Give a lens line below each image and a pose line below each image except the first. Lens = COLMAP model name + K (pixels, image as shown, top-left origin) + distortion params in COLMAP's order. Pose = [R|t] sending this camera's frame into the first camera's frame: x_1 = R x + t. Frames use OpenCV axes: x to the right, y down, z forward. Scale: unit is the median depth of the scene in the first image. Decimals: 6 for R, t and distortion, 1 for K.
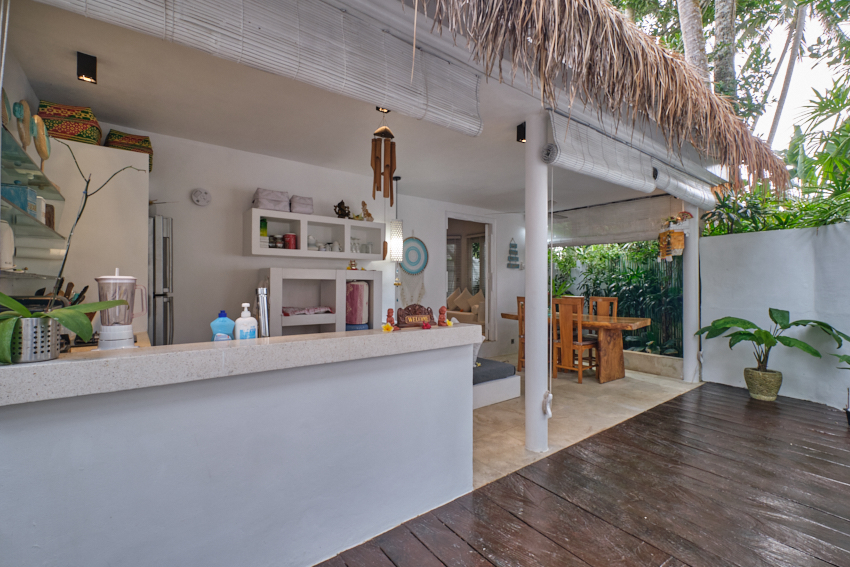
lens RADIAL K [[375.8, 0, 422.7], [0, 375.8, 285.1], [0, 0, 1]] dist [0.004656, -0.000040]
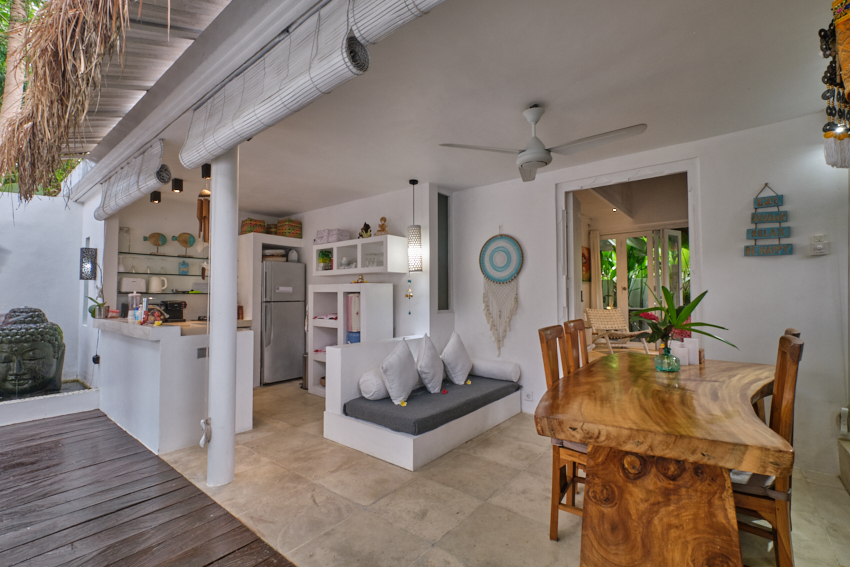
lens RADIAL K [[375.8, 0, 423.0], [0, 375.8, 280.1], [0, 0, 1]] dist [0.004656, -0.000040]
pose [[0.235331, -0.043358, -0.970948, 0.803332], [-0.000631, 0.998997, -0.044764, 0.000621], [0.971915, 0.011147, 0.235068, 0.774778]]
